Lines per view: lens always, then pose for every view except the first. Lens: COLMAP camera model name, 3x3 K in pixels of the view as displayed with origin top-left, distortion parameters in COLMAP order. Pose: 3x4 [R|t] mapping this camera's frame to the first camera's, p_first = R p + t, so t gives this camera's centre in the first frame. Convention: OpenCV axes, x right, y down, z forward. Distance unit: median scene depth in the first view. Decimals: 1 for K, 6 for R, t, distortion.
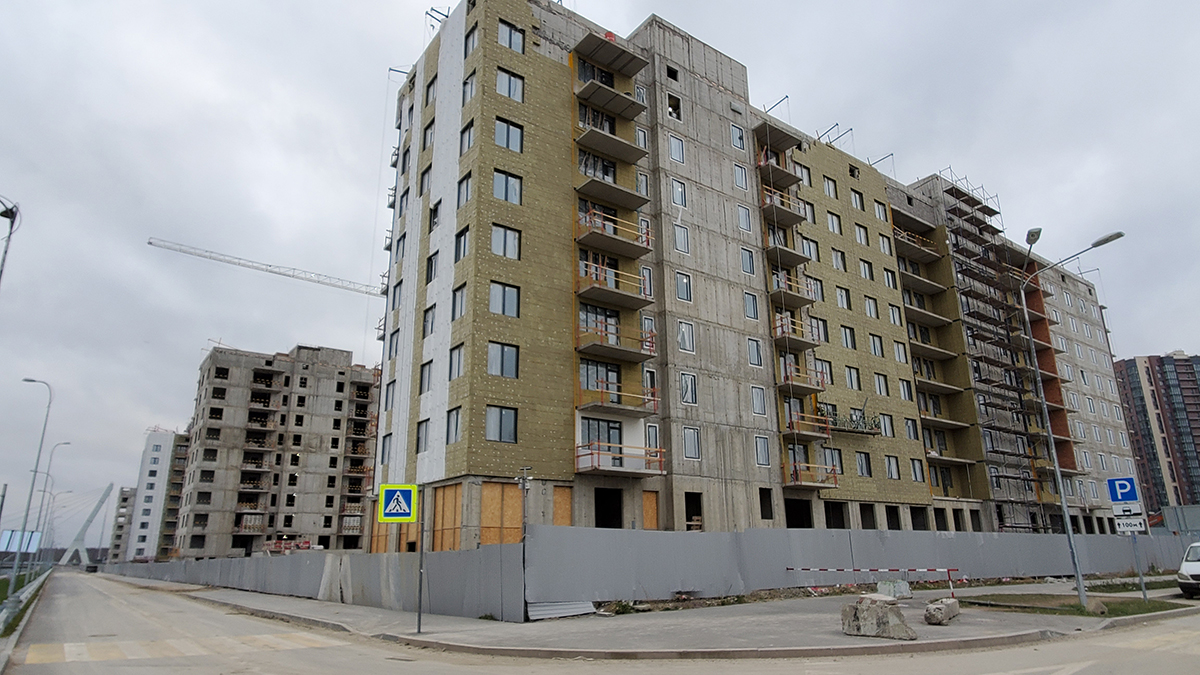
lens RADIAL K [[668.0, 0, 596.6], [0, 668.0, 333.8], [0, 0, 1]] dist [0.001455, 0.005848]
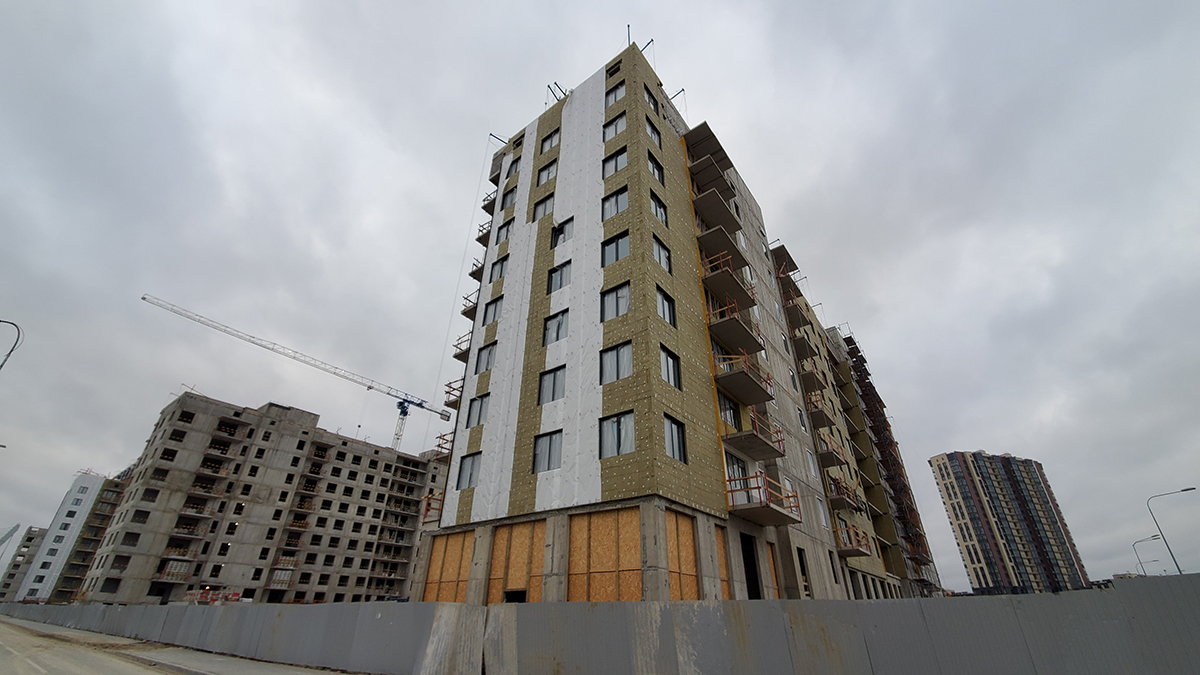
lens RADIAL K [[470.8, 0, 620.1], [0, 470.8, 333.9], [0, 0, 1]] dist [-0.000096, -0.007990]
pose [[0.962741, 0.162267, 0.216333, -0.078506], [-0.108670, 0.964678, -0.239975, 0.034812], [-0.247632, 0.207525, 0.946368, 0.096686]]
